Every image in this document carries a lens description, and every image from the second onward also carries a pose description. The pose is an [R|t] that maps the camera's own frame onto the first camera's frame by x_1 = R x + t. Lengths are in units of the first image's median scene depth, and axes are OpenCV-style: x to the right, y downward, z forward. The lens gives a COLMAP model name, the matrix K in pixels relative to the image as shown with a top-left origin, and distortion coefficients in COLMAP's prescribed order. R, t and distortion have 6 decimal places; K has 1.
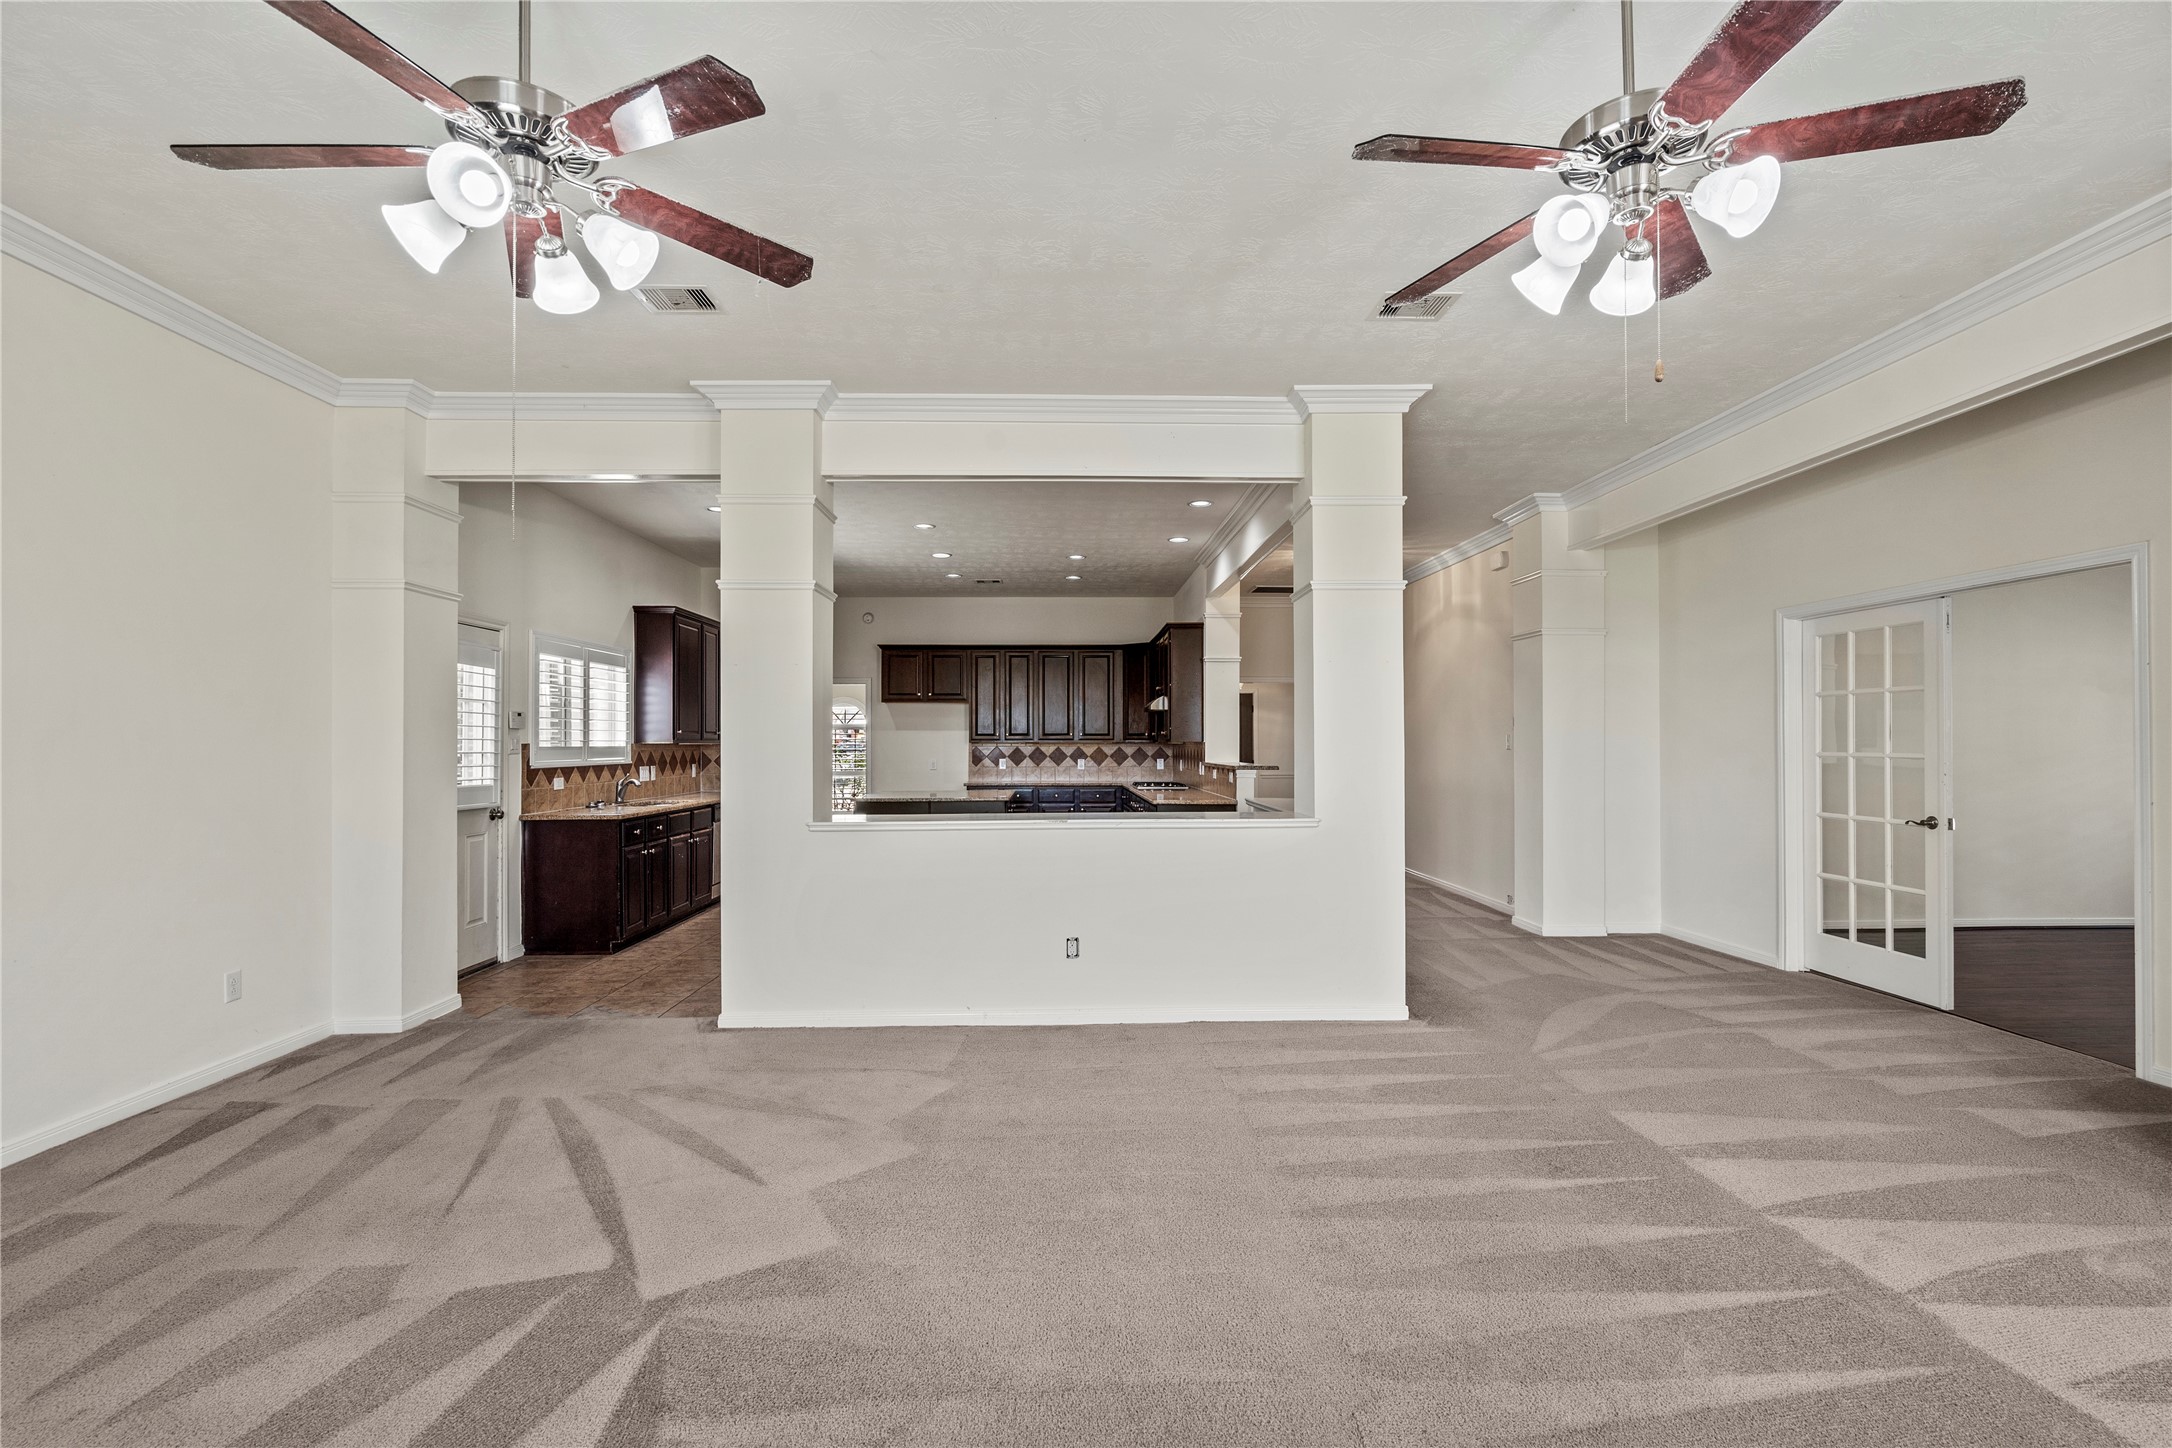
lens RADIAL K [[988.2, 0, 1079.2], [0, 988.2, 726.6], [0, 0, 1]] dist [-0.001997, 0.000511]
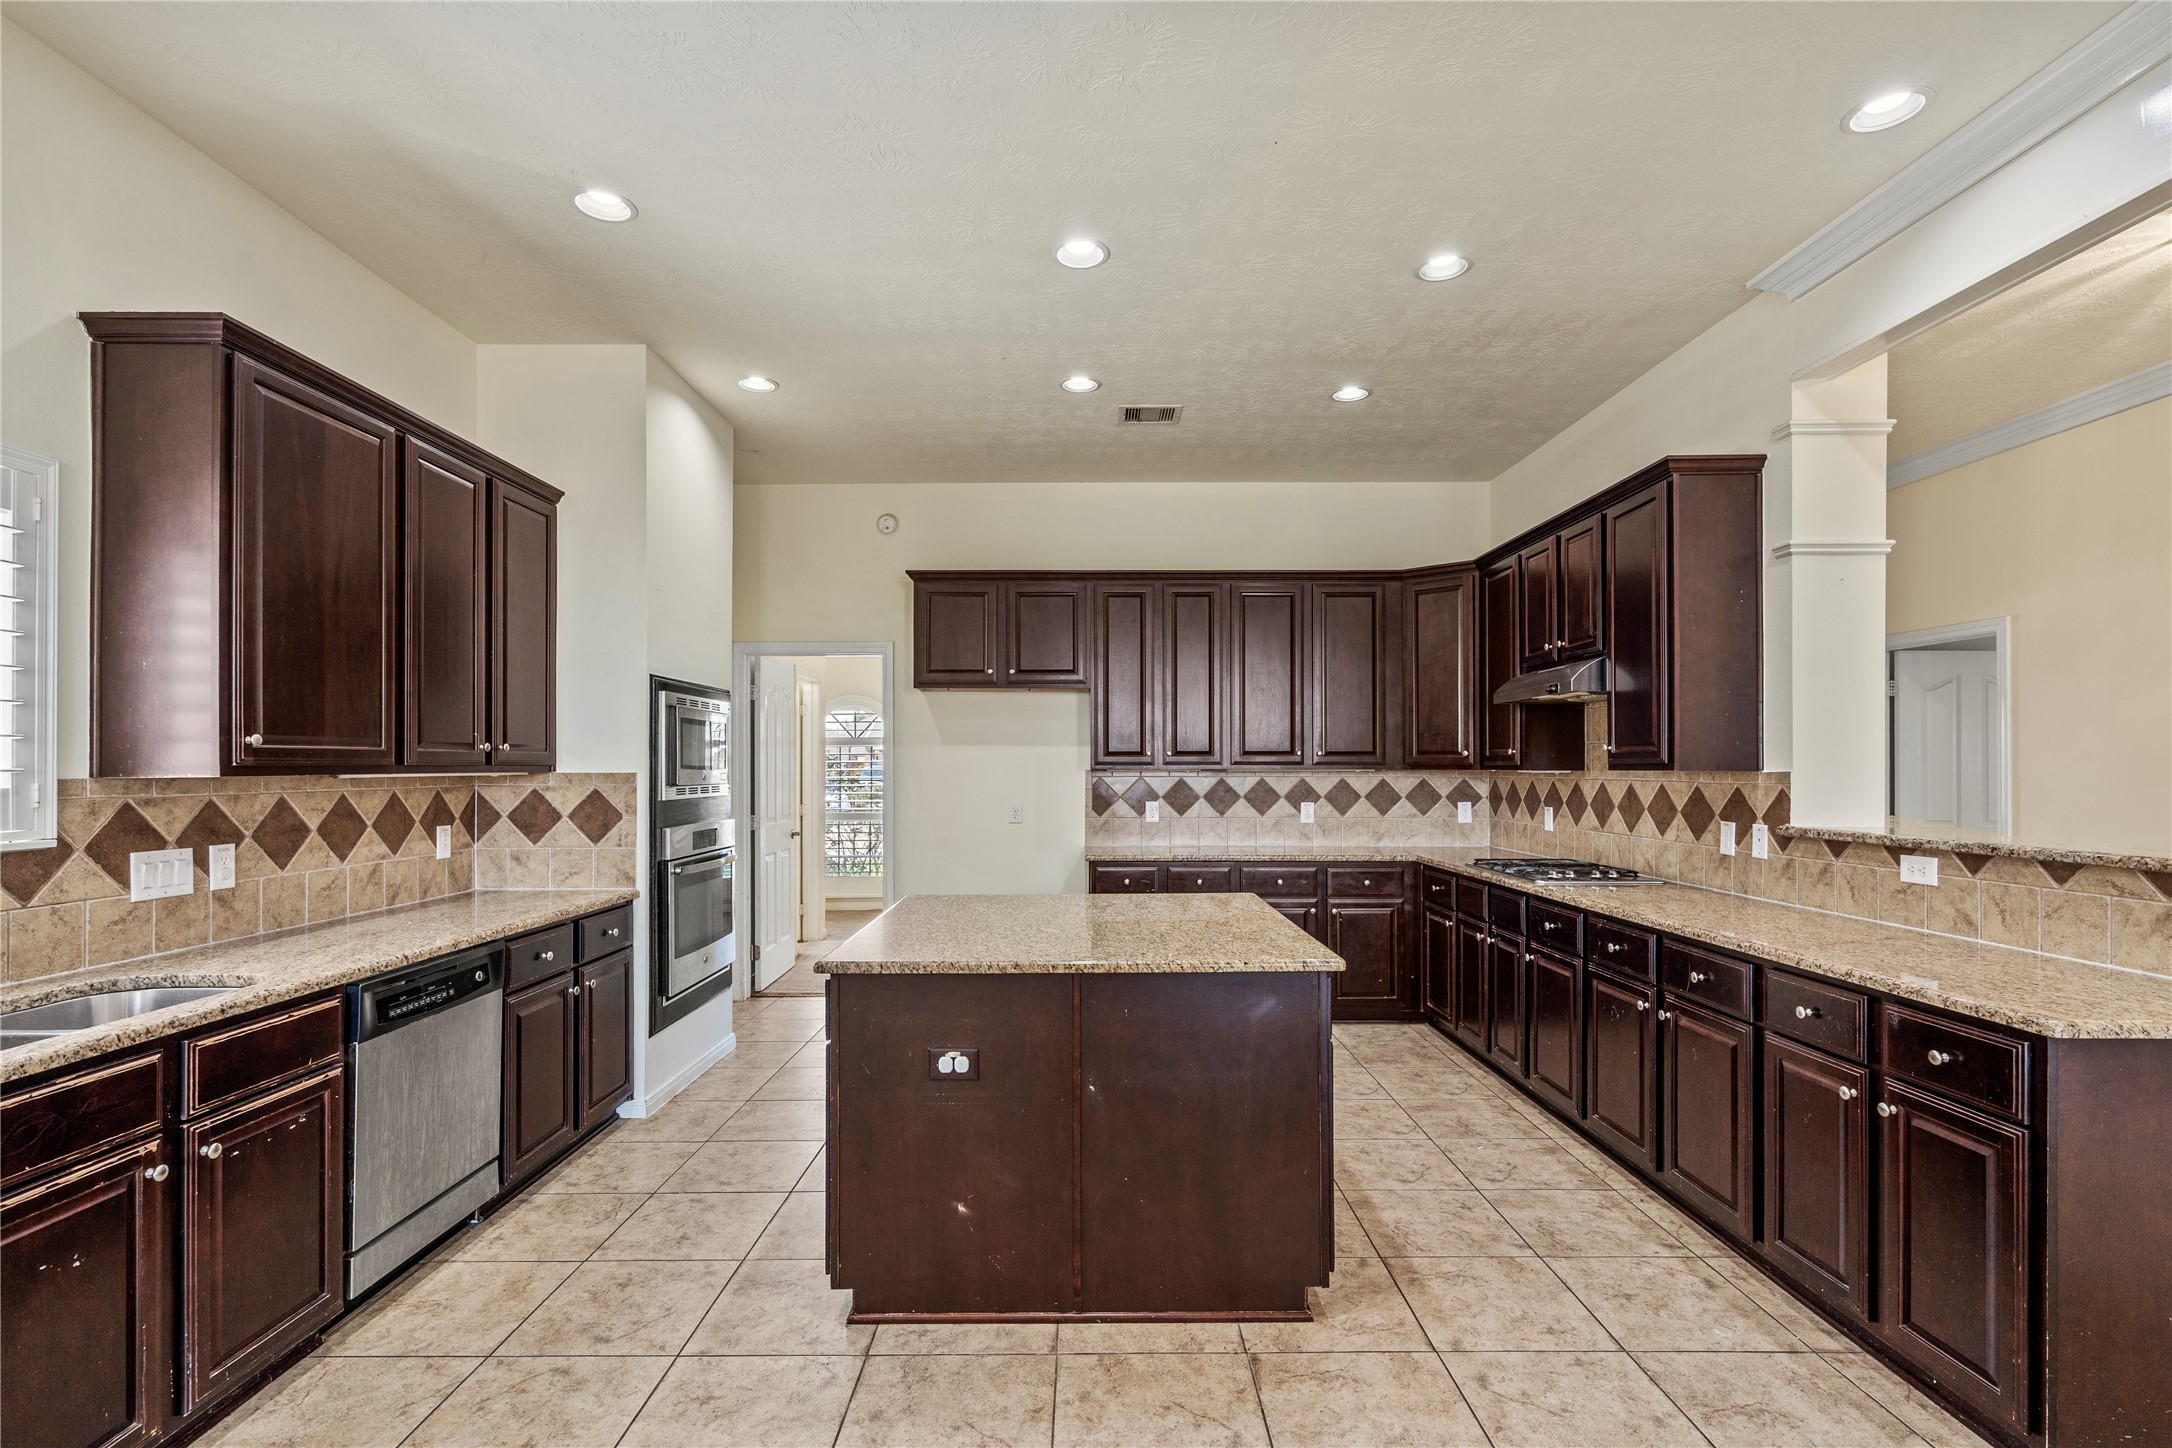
lens RADIAL K [[988.2, 0, 1085.8], [0, 988.2, 756.4], [0, 0, 1]] dist [-0.001997, 0.000511]
pose [[0.999694, 0.001327, -0.024696, -0.208152], [-0.001118, 0.999964, 0.008464, 0.011151], [0.024707, -0.008433, 0.999659, 1.037274]]
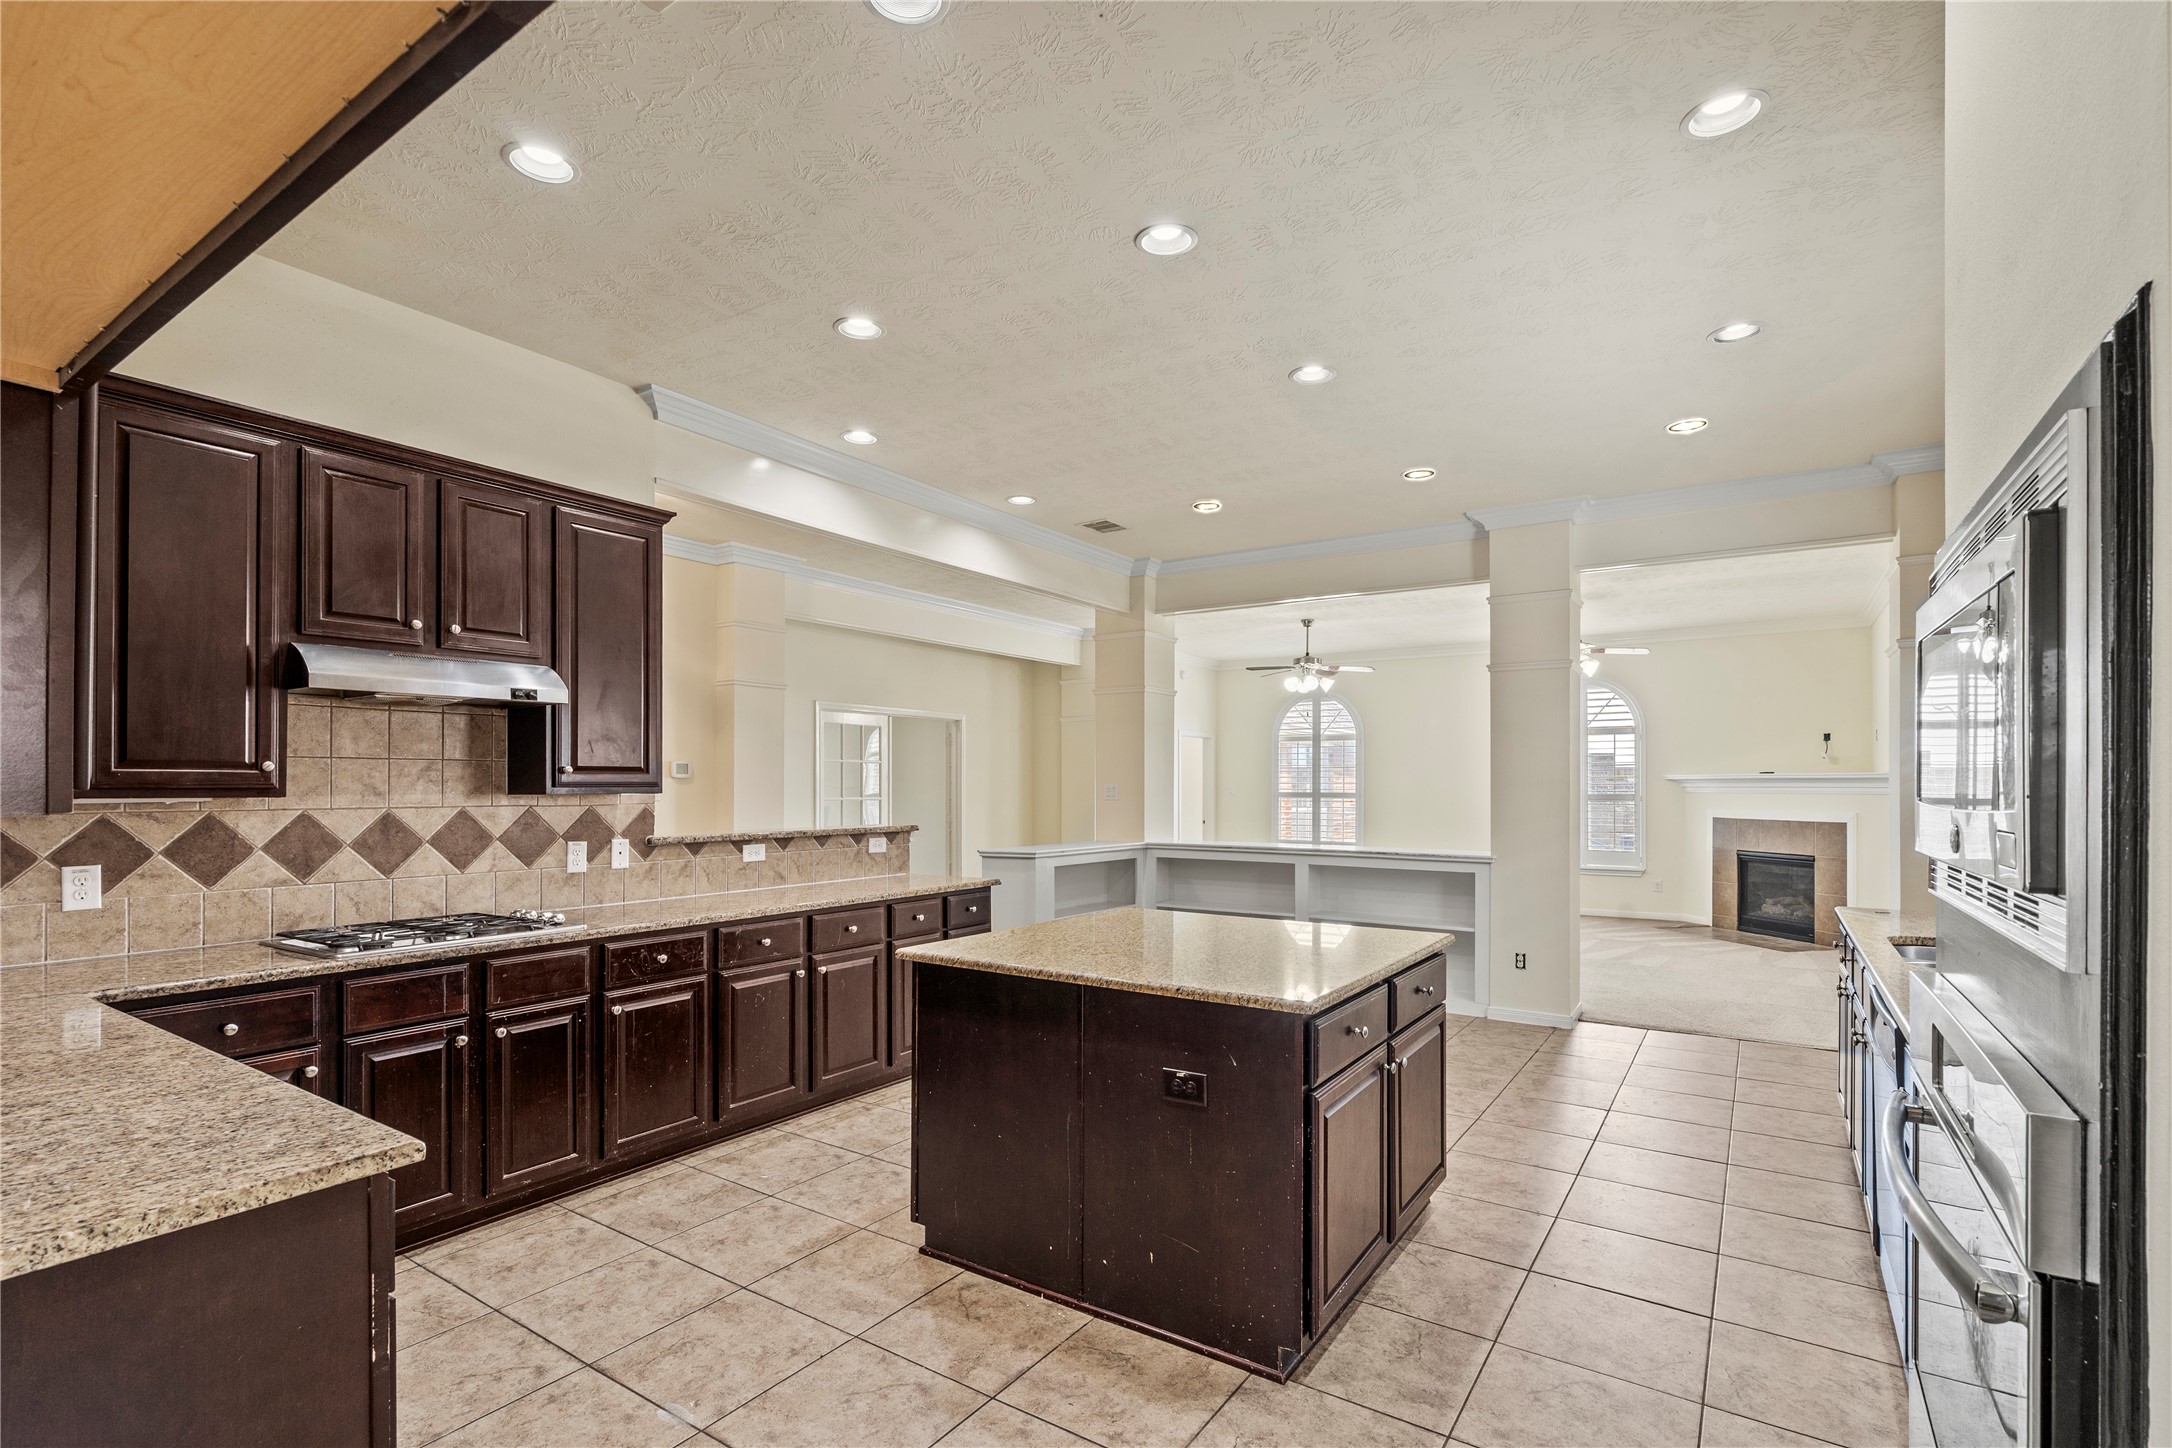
lens RADIAL K [[988.2, 0, 1088.4], [0, 988.2, 786.6], [0, 0, 1]] dist [-0.001997, 0.000511]
pose [[-0.815080, 0.002398, 0.579344, -0.503313], [-0.008573, 0.999832, -0.016199, 0.029115], [-0.579285, -0.018170, -0.814922, 2.081591]]
